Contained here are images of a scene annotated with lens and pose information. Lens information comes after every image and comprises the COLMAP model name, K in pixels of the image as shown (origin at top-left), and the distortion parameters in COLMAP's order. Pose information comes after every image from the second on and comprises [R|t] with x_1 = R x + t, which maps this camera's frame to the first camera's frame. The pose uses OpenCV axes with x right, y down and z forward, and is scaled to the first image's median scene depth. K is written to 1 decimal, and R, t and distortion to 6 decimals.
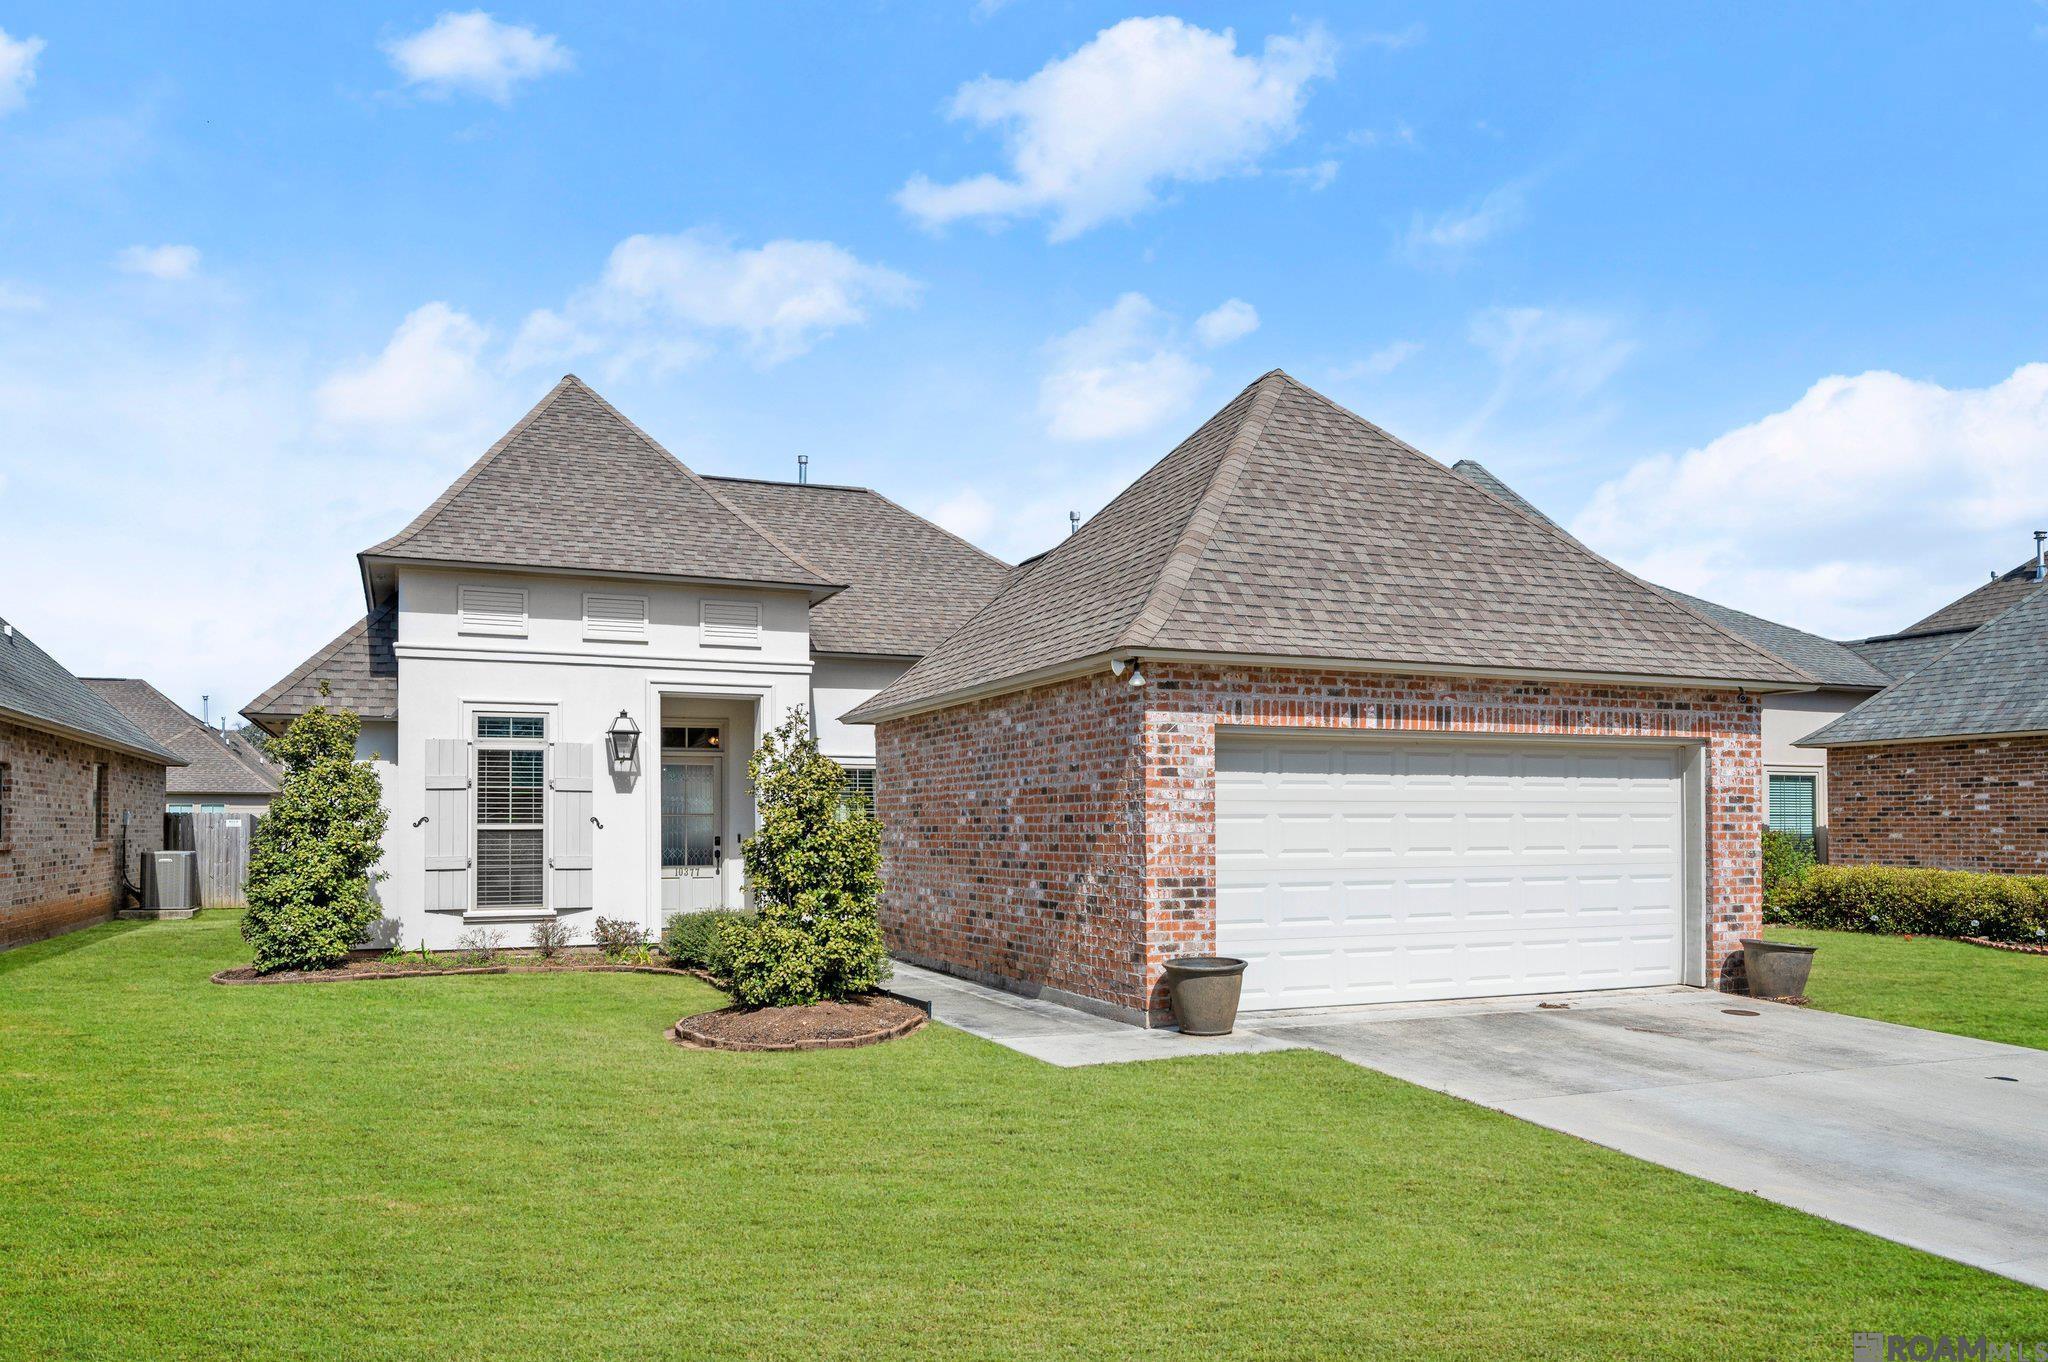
lens RADIAL K [[1417.4, 0, 1024.2], [0, 1417.4, 669.9], [0, 0, 1]] dist [0.008234, -0.003284]
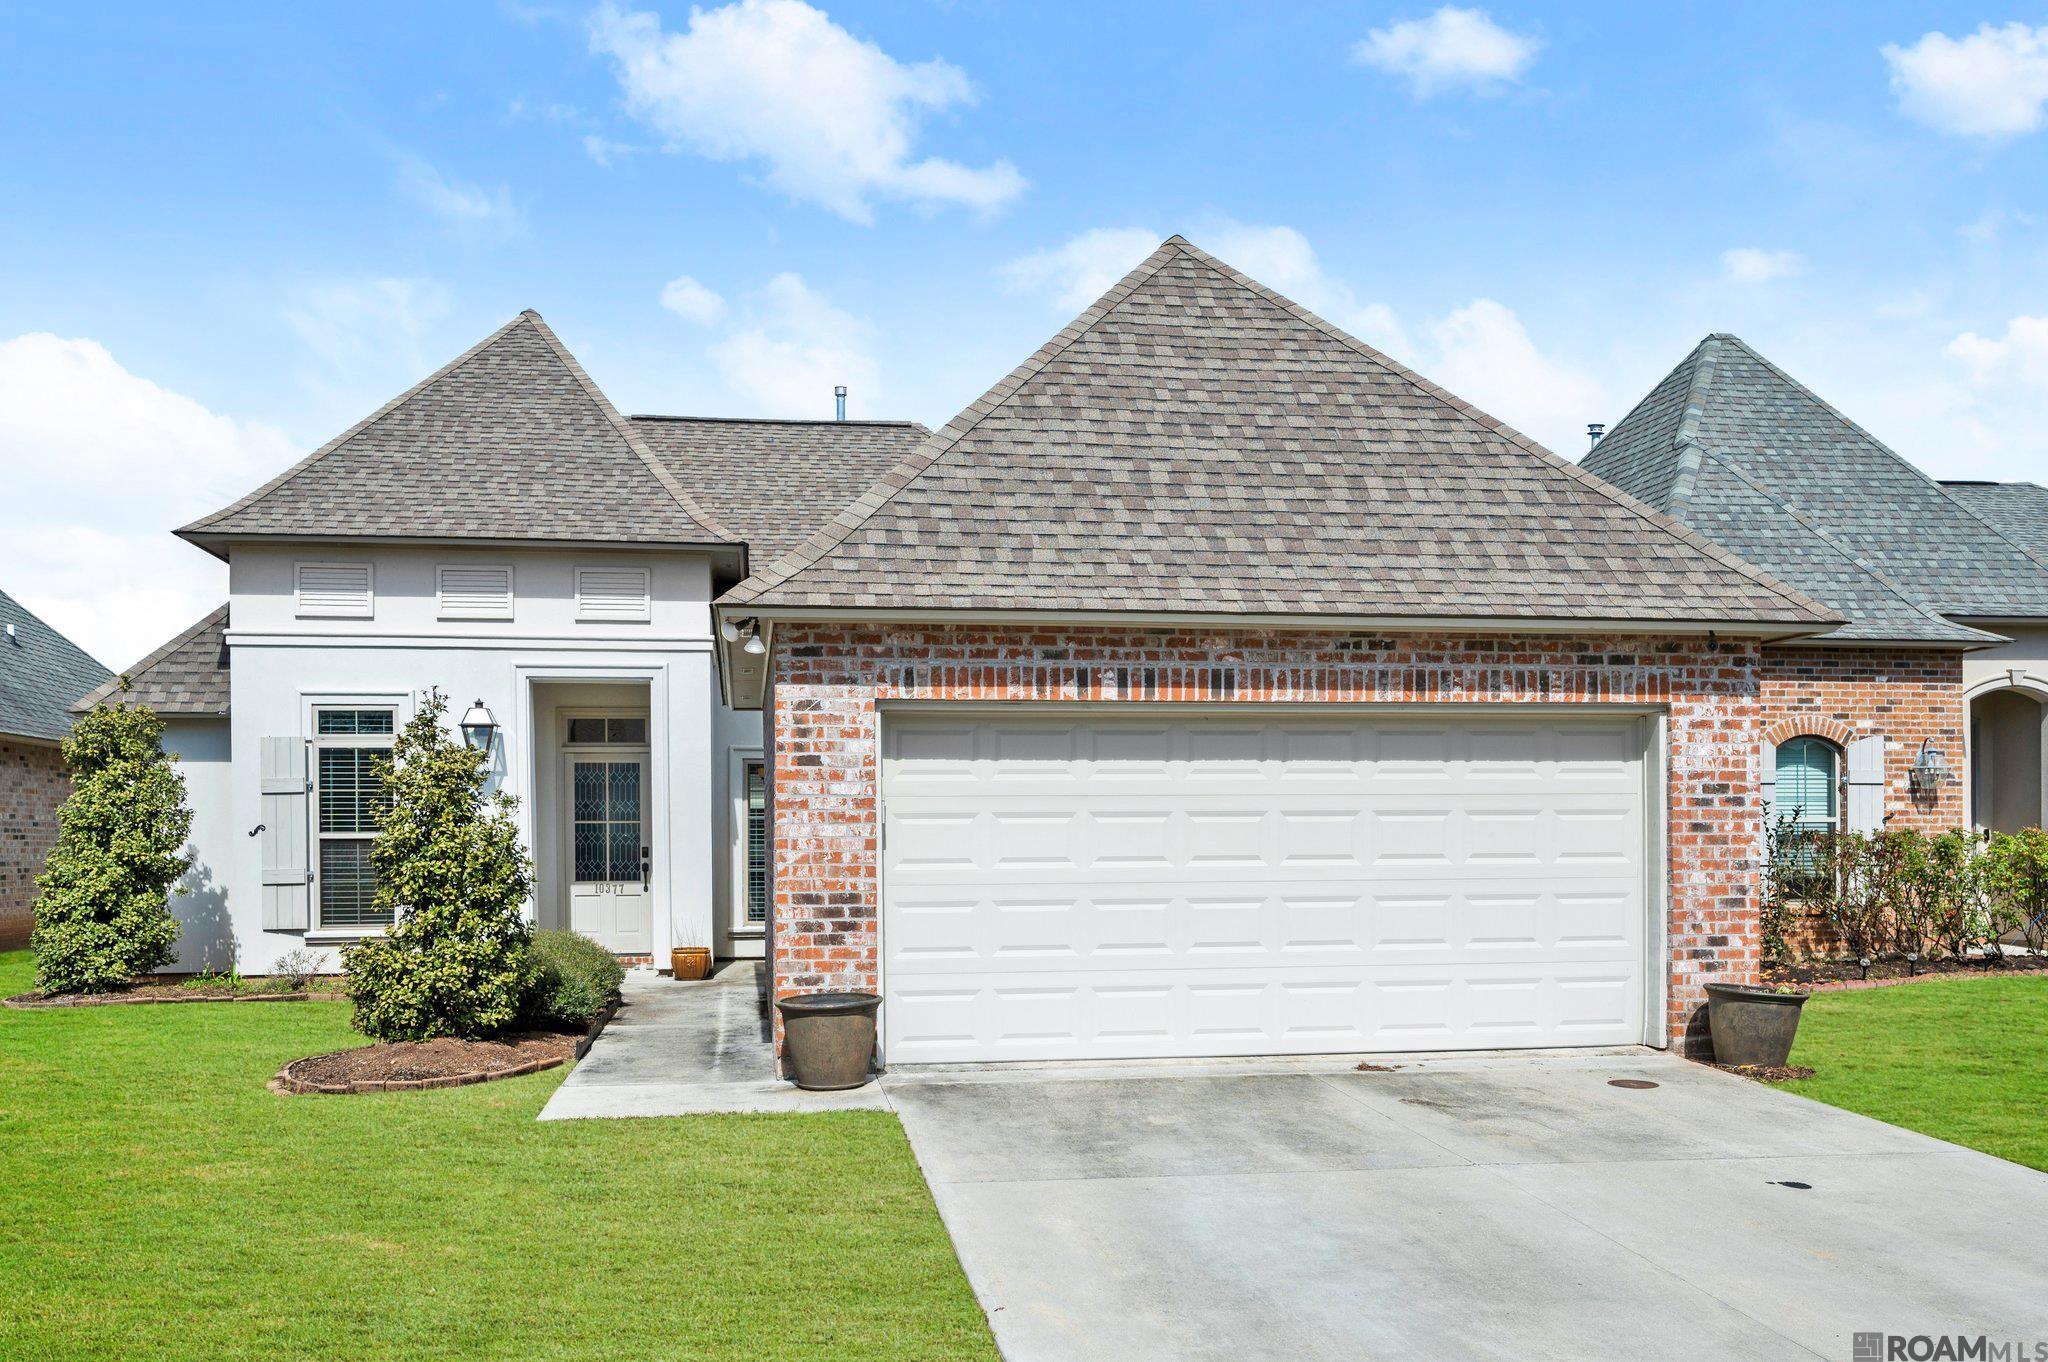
lens RADIAL K [[1755.7, 0, 1025.0], [0, 1755.7, 690.8], [0, 0, 1]] dist [0.005732, 0.031257]
pose [[0.970191, -0.023869, -0.241162, 0.386663], [0.030119, 0.999298, 0.022264, 0.012386], [0.240461, -0.028863, 0.970229, 0.062826]]
